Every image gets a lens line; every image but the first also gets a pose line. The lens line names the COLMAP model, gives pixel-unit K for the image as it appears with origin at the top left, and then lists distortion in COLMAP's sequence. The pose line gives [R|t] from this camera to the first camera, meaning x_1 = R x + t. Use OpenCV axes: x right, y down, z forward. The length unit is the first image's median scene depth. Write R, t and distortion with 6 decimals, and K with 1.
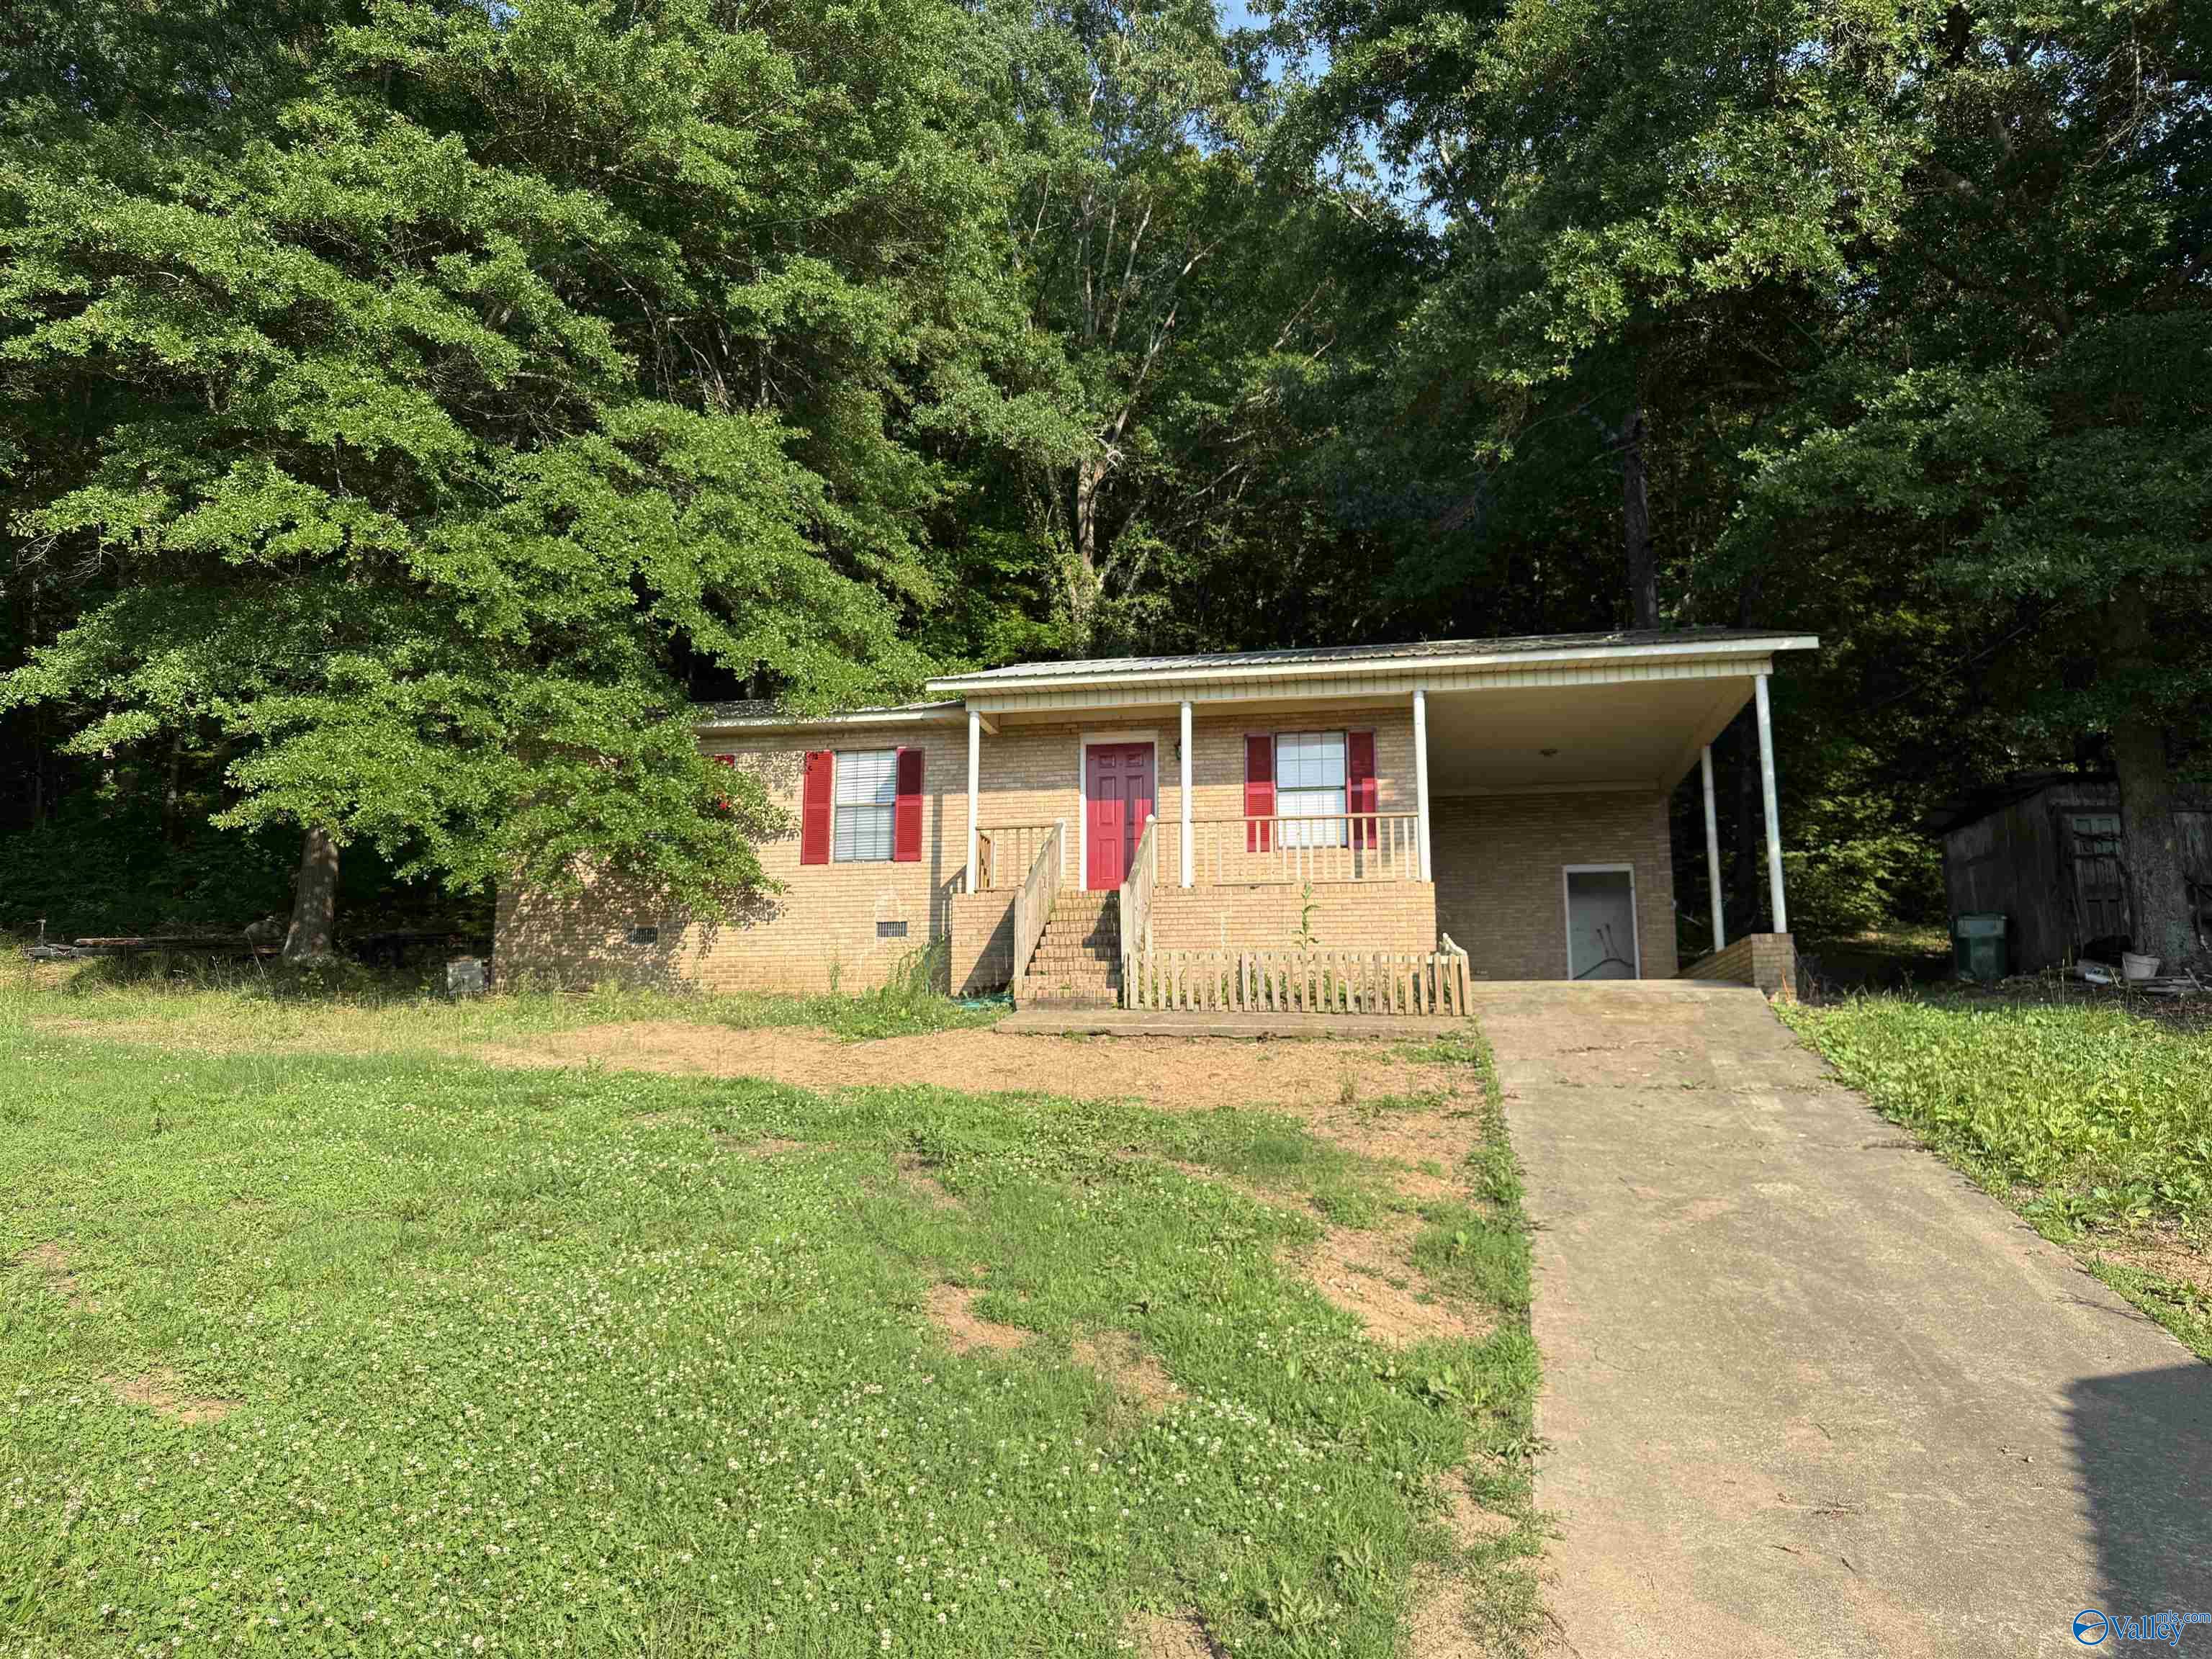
lens RADIAL K [[1572.8, 0, 1103.9], [0, 1572.8, 839.1], [0, 0, 1]] dist [0.038891, -0.054669]
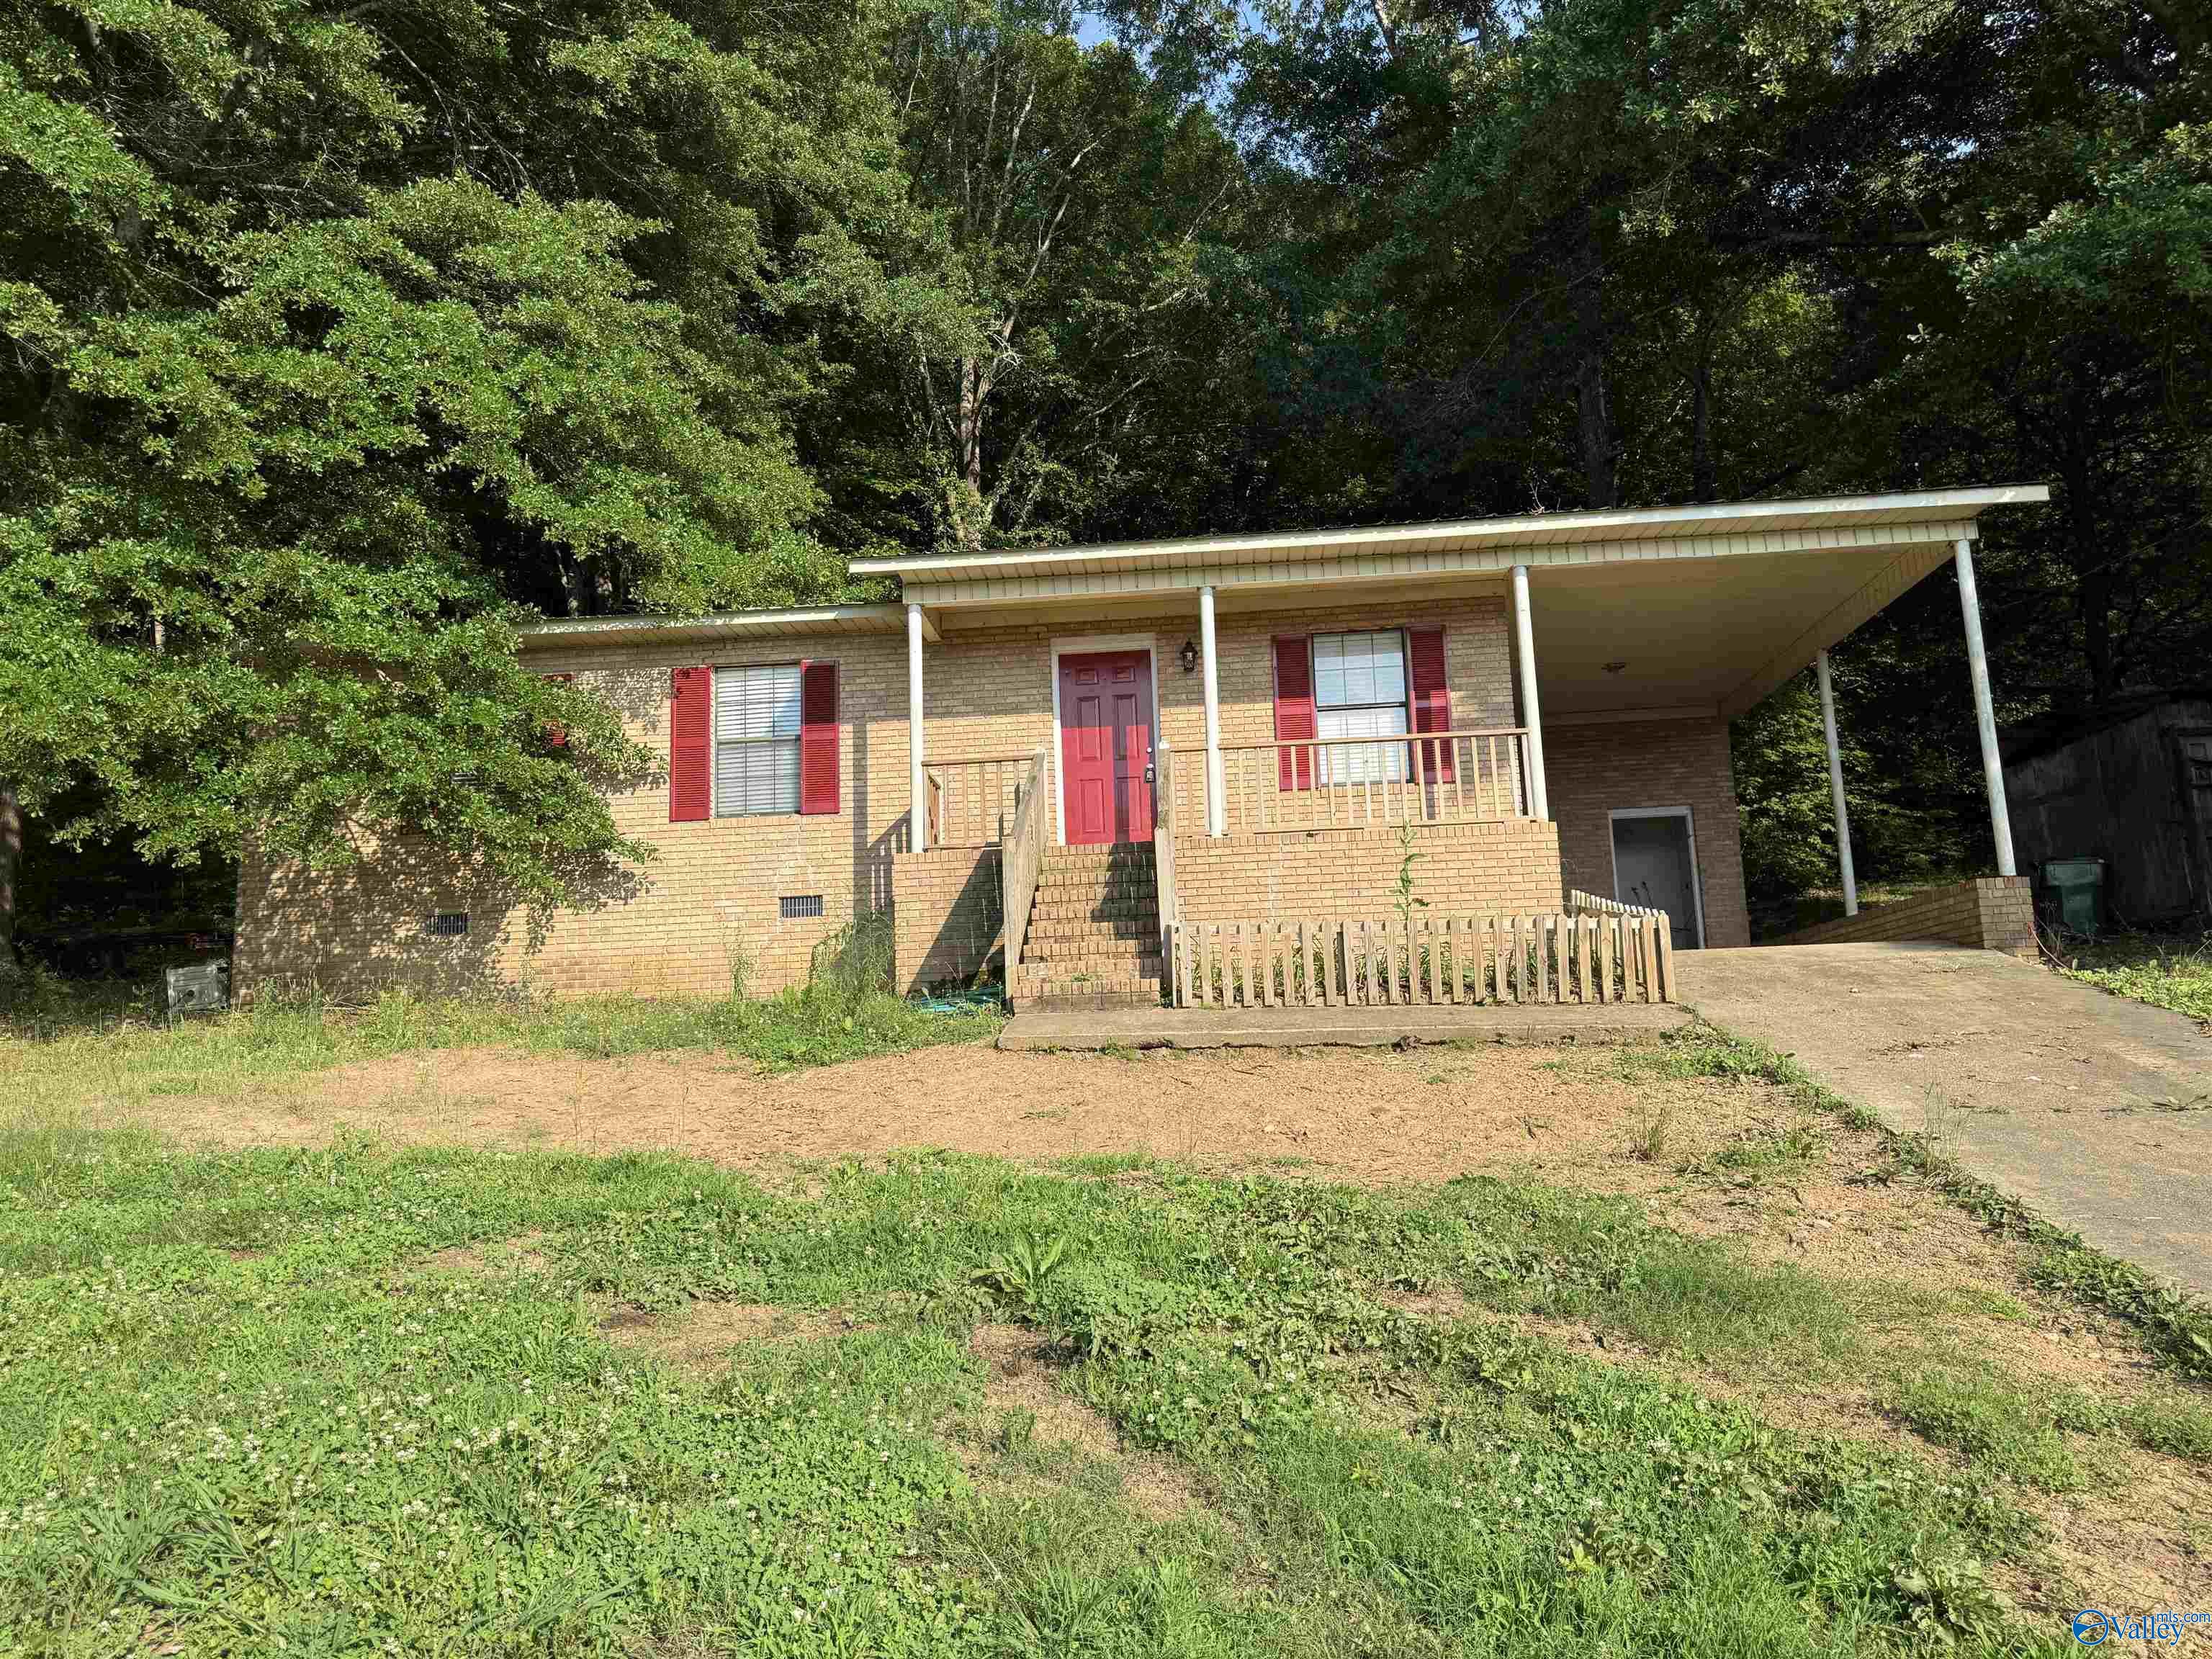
lens RADIAL K [[1555.9, 0, 1104.1], [0, 1555.9, 826.5], [0, 0, 1]] dist [0.034529, -0.034744]
pose [[0.993734, -0.019559, 0.110050, -0.082295], [0.019375, 0.999809, 0.002747, 0.023388], [-0.110083, -0.000597, 0.993922, 0.291292]]
